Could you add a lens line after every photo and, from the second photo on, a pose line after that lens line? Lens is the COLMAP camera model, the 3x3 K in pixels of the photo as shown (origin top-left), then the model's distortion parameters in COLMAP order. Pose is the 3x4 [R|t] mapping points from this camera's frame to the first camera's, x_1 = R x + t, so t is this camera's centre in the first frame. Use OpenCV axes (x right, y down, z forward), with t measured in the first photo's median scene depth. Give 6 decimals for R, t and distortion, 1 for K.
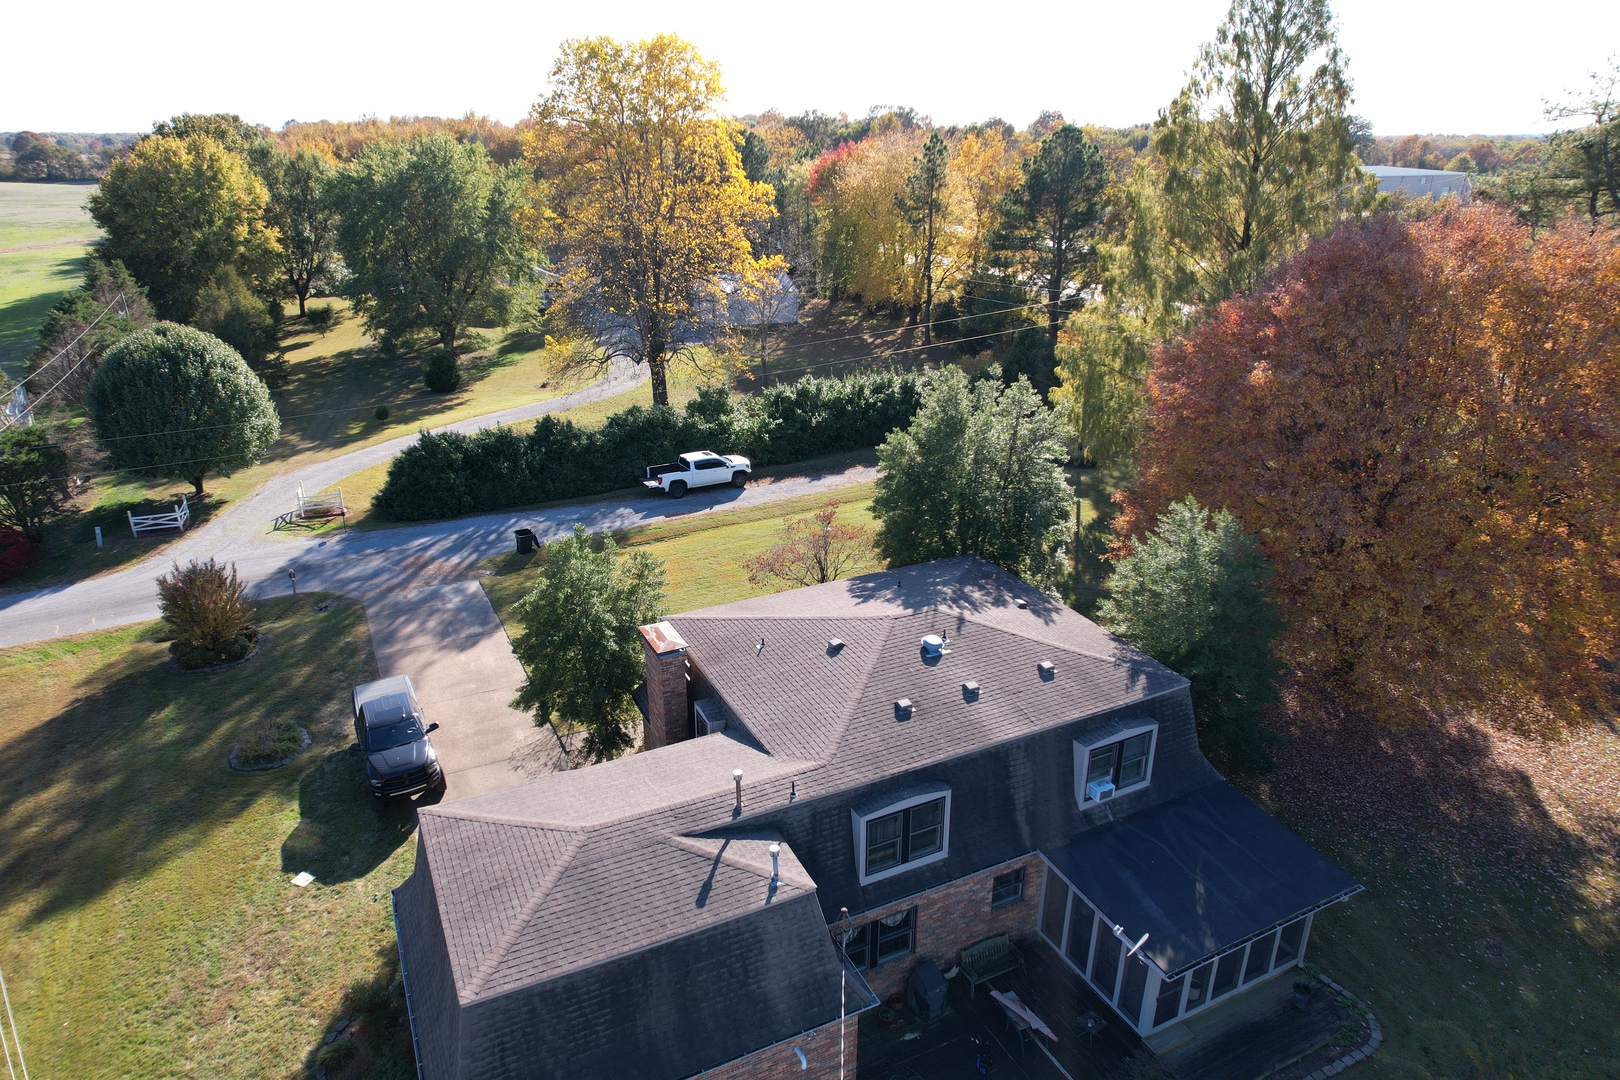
lens RADIAL K [[1031.0, 0, 810.0], [0, 1031.0, 540.0], [0, 0, 1]] dist [-0.066422, 0.061273]
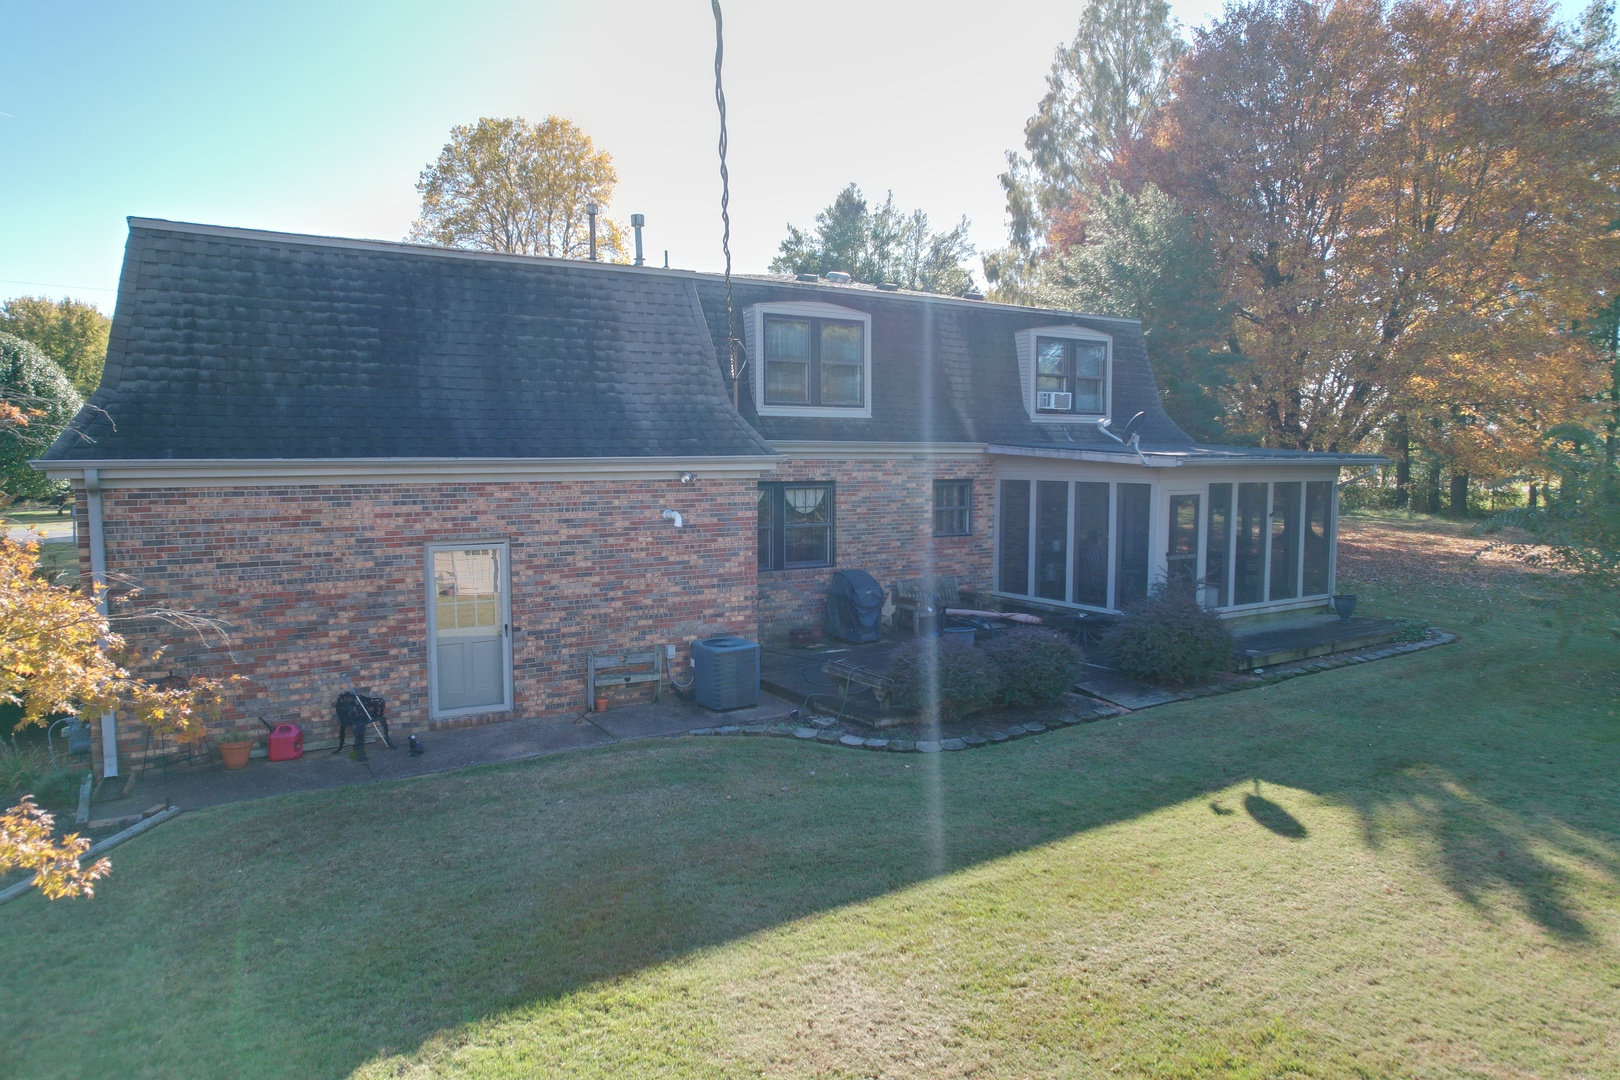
lens RADIAL K [[1031.0, 0, 810.0], [0, 1031.0, 540.0], [0, 0, 1]] dist [-0.066422, 0.061273]
pose [[0.994541, -0.008837, 0.103971, 0.003393], [0.039481, 0.954199, -0.296556, 0.250866], [-0.096589, 0.299042, 0.949339, 0.122740]]
